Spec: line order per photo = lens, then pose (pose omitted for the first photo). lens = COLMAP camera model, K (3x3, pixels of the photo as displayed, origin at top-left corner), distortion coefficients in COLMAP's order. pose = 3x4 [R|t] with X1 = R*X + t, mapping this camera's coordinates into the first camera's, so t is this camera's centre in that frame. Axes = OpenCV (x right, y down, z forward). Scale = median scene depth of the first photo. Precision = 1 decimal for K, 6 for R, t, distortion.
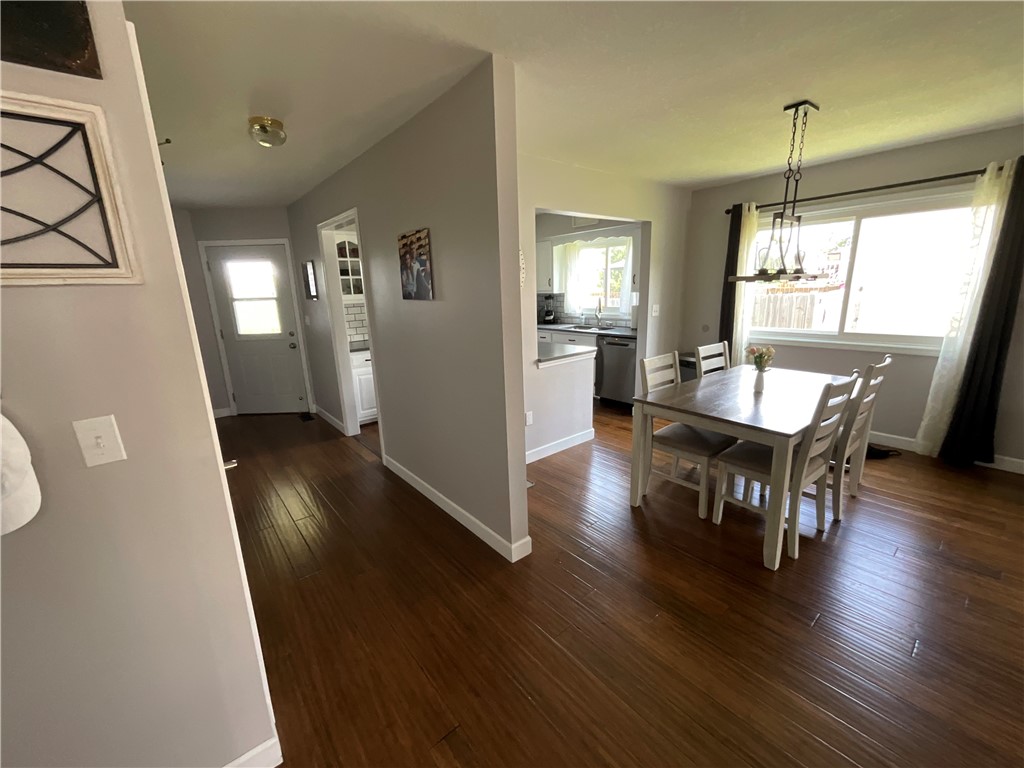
lens RADIAL K [[413.0, 0, 512.0], [0, 413.0, 384.0], [0, 0, 1]] dist [-0.000372, -0.000790]
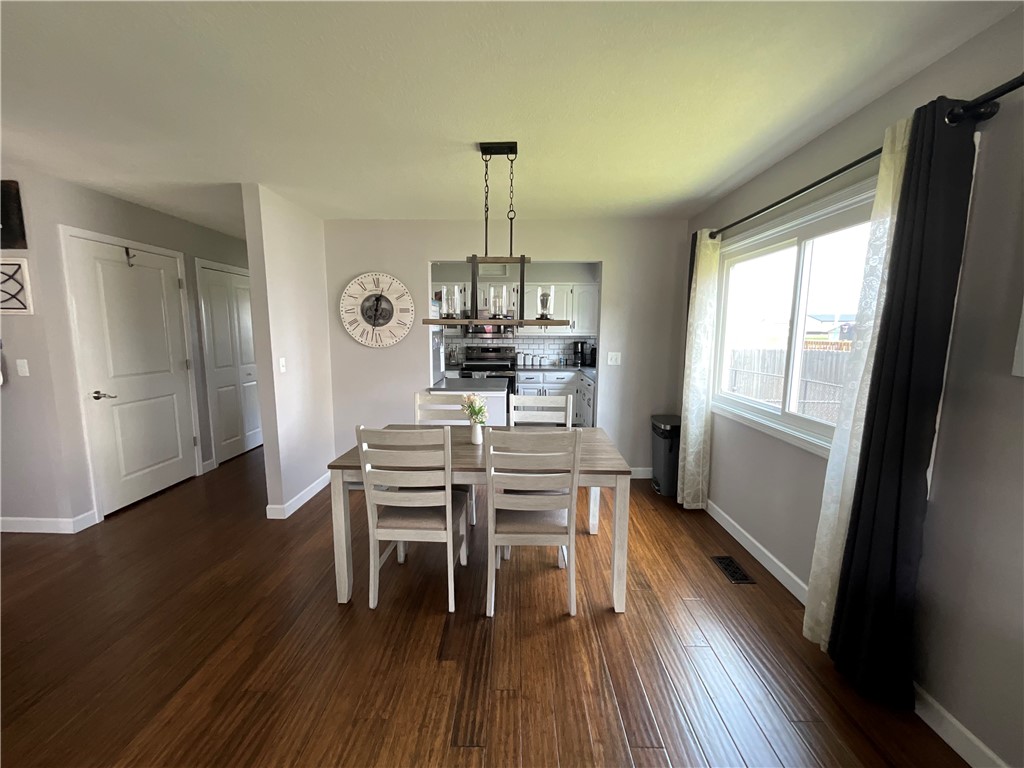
lens RADIAL K [[413.0, 0, 512.0], [0, 413.0, 384.0], [0, 0, 1]] dist [-0.000372, -0.000790]
pose [[0.762918, 0.122398, -0.634803, 1.285648], [-0.180668, 0.983158, -0.027565, -0.106777], [0.620738, 0.135719, 0.772182, 0.338034]]
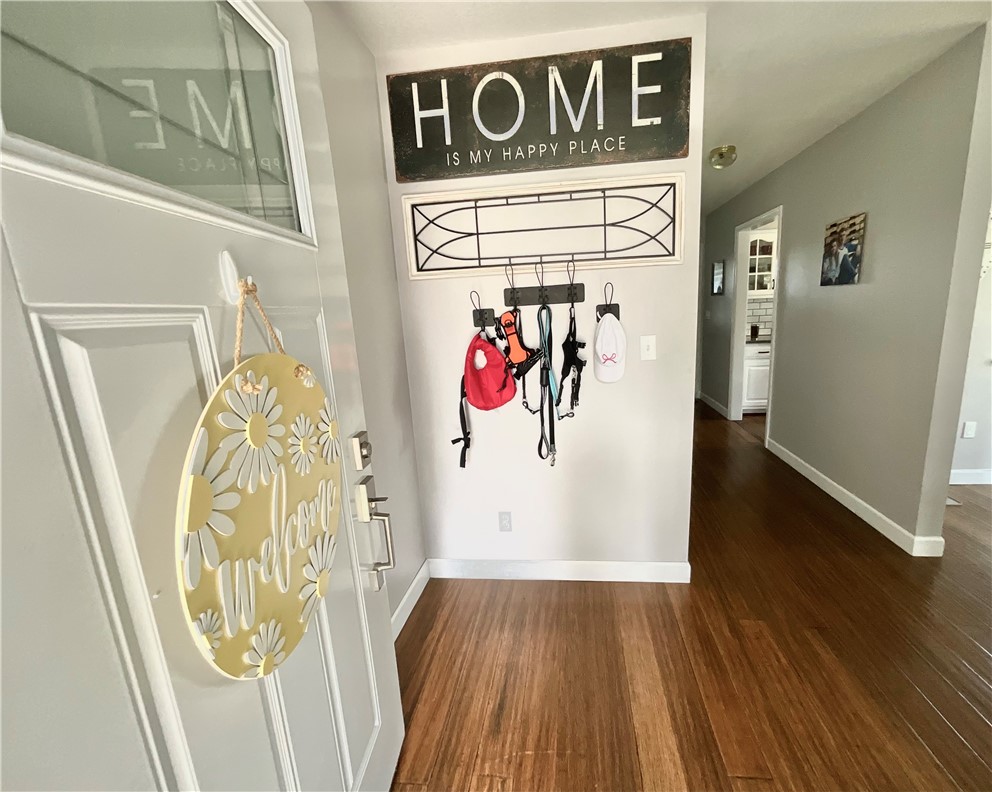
lens RADIAL K [[428.3, 0, 531.4], [0, 428.3, 399.5], [0, 0, 1]] dist [-0.047523, 0.032508]
pose [[0.702079, 0.142555, -0.697684, 0.010653], [-0.134455, 0.988672, 0.066710, 0.114500], [0.699291, 0.046972, 0.713293, -0.284889]]
